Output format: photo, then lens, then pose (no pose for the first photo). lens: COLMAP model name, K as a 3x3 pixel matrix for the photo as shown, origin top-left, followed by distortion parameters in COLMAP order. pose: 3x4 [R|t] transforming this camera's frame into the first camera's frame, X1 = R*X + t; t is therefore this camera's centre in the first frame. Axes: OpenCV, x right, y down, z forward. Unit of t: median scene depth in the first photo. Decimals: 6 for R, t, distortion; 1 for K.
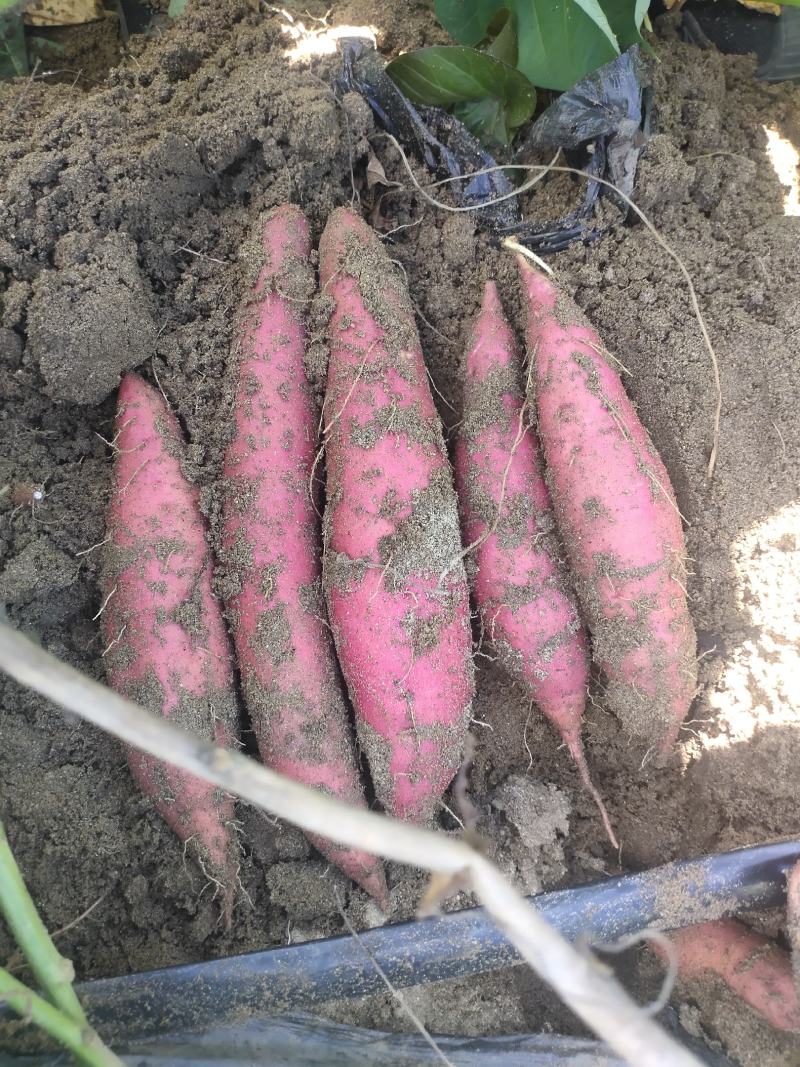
lens RADIAL K [[943.6, 0, 403.6], [0, 943.6, 532.3], [0, 0, 1]] dist [0.014616, -0.162063]
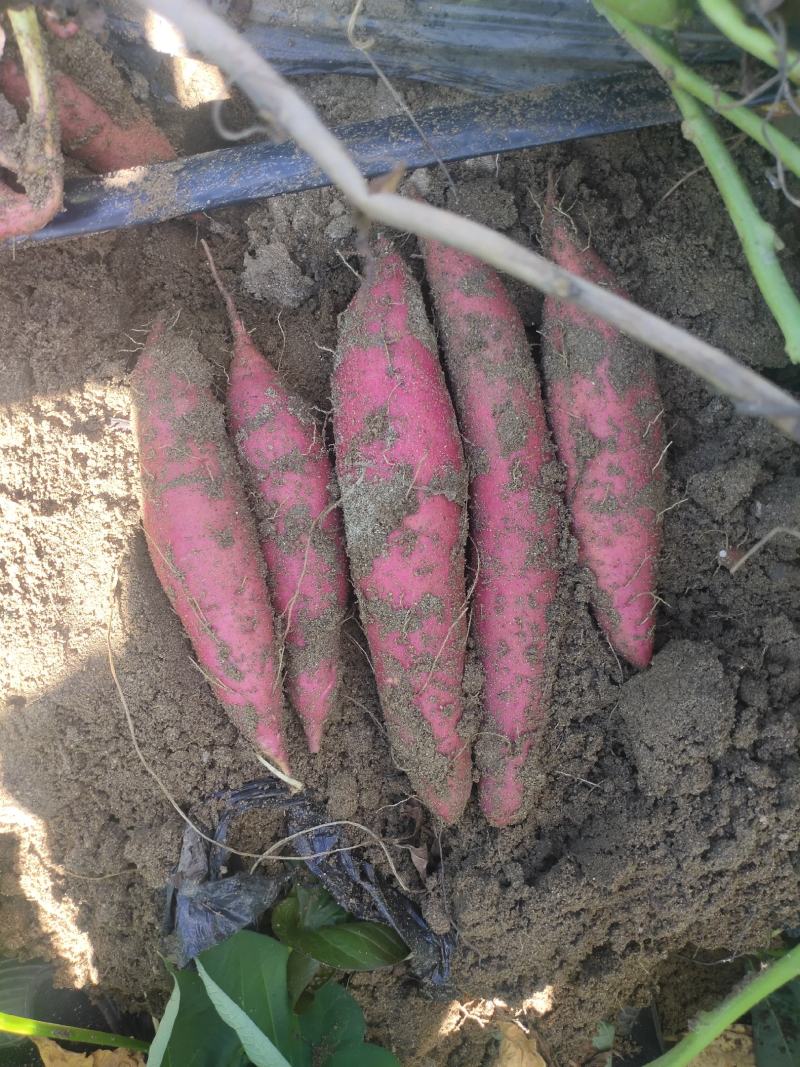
lens RADIAL K [[943.6, 0, 403.6], [0, 943.6, 532.3], [0, 0, 1]] dist [0.014616, -0.162063]
pose [[-0.999727, -0.001677, -0.023300, 0.015606], [0.000605, -0.998945, 0.045918, -0.063903], [-0.023352, 0.045892, 0.998673, -0.104796]]
